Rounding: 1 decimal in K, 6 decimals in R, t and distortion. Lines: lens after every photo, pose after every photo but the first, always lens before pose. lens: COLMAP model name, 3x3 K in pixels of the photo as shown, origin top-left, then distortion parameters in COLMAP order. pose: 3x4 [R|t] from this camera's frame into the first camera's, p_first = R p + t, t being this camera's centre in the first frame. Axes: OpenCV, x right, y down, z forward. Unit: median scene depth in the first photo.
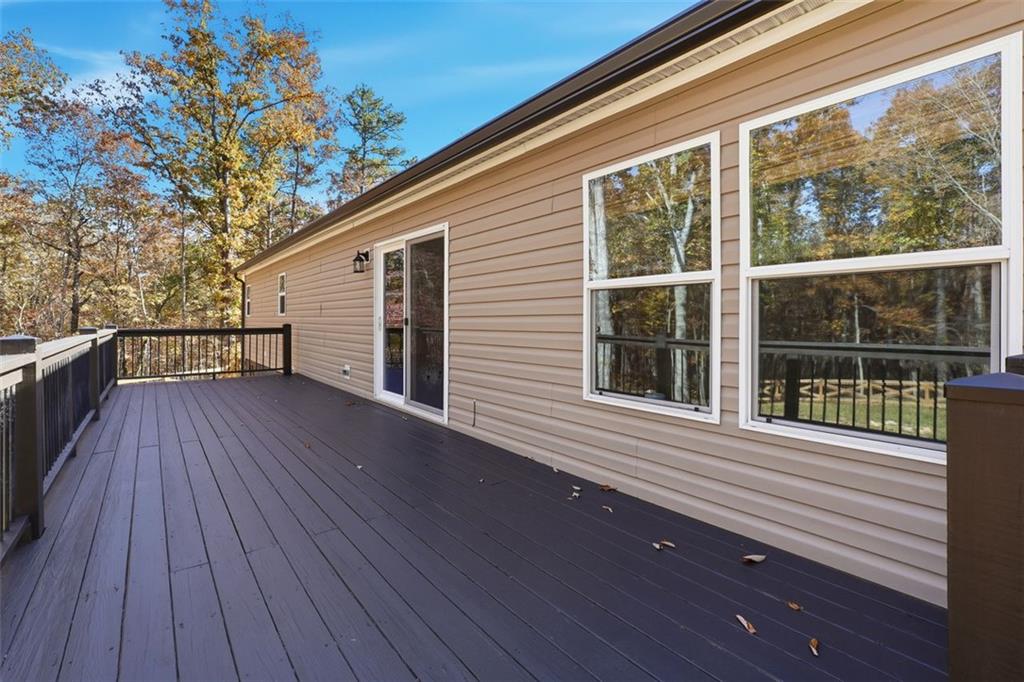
lens RADIAL K [[433.8, 0, 498.9], [0, 433.8, 335.0], [0, 0, 1]] dist [-0.000704, -0.000126]
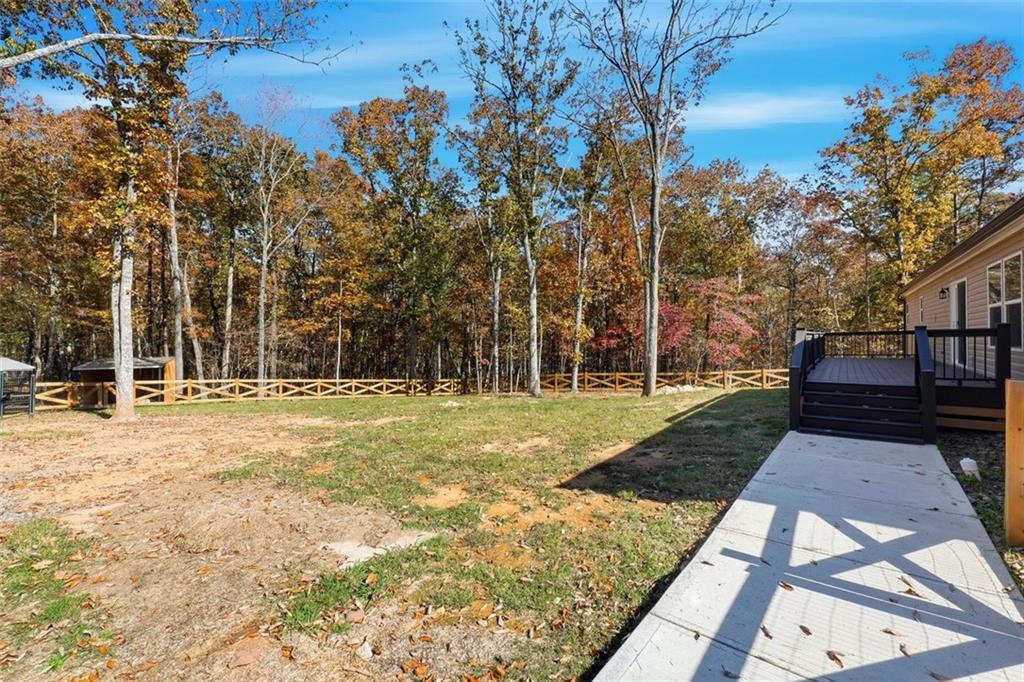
lens RADIAL K [[433.8, 0, 498.9], [0, 433.8, 335.0], [0, 0, 1]] dist [-0.000704, -0.000126]
pose [[0.214417, -0.038805, -0.975971, 0.318868], [0.008059, 0.999247, -0.037960, 0.022314], [0.976709, 0.000273, 0.214568, -0.383914]]
